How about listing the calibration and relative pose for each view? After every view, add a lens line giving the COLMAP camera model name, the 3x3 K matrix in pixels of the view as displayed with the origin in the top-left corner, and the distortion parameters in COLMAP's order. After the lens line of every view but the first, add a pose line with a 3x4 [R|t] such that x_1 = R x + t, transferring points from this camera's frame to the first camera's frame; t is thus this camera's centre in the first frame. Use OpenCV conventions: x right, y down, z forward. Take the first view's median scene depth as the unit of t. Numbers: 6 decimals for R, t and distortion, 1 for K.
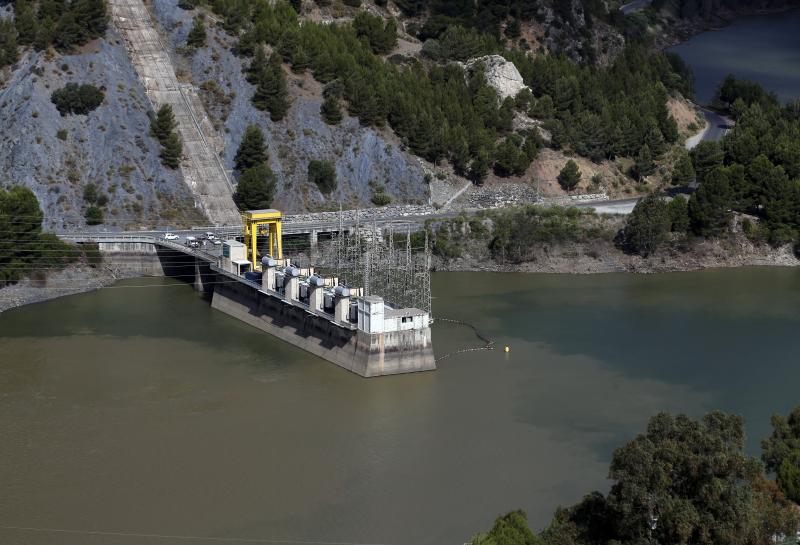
lens RADIAL K [[2677.4, 0, 400.0], [0, 2677.4, 272.5], [0, 0, 1]] dist [-0.020327, -1.248075]
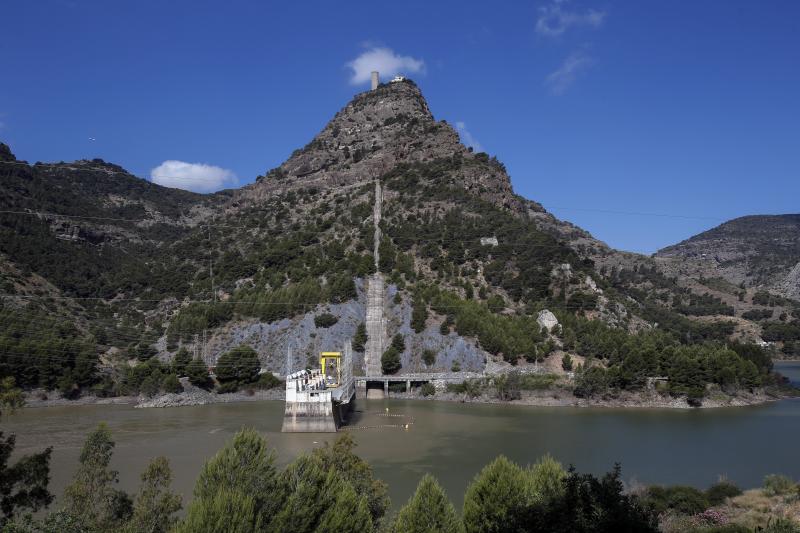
lens RADIAL K [[645.2, 0, 400.0], [0, 645.2, 266.5], [0, 0, 1]] dist [-0.023620, 0.069937]
pose [[0.894266, -0.062523, -0.443146, 0.168689], [-0.077070, 0.953885, -0.290110, 0.040454], [0.440849, 0.293589, 0.848208, 0.572983]]
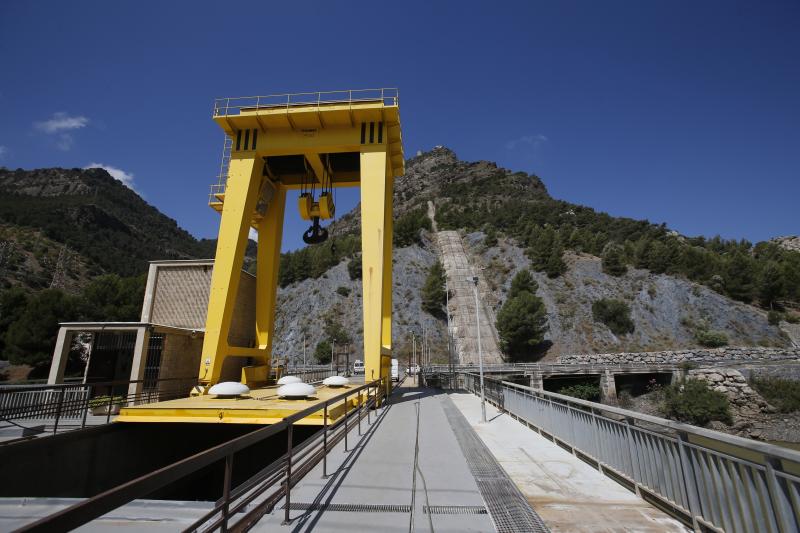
lens RADIAL K [[364.5, 0, 399.3], [0, 364.5, 268.9], [0, 0, 1]] dist [-0.085994, 0.034895]
pose [[0.852879, -0.143048, -0.502130, -0.028260], [-0.089412, 0.907511, -0.410402, 0.000597], [0.514395, 0.394920, 0.761207, 0.888916]]
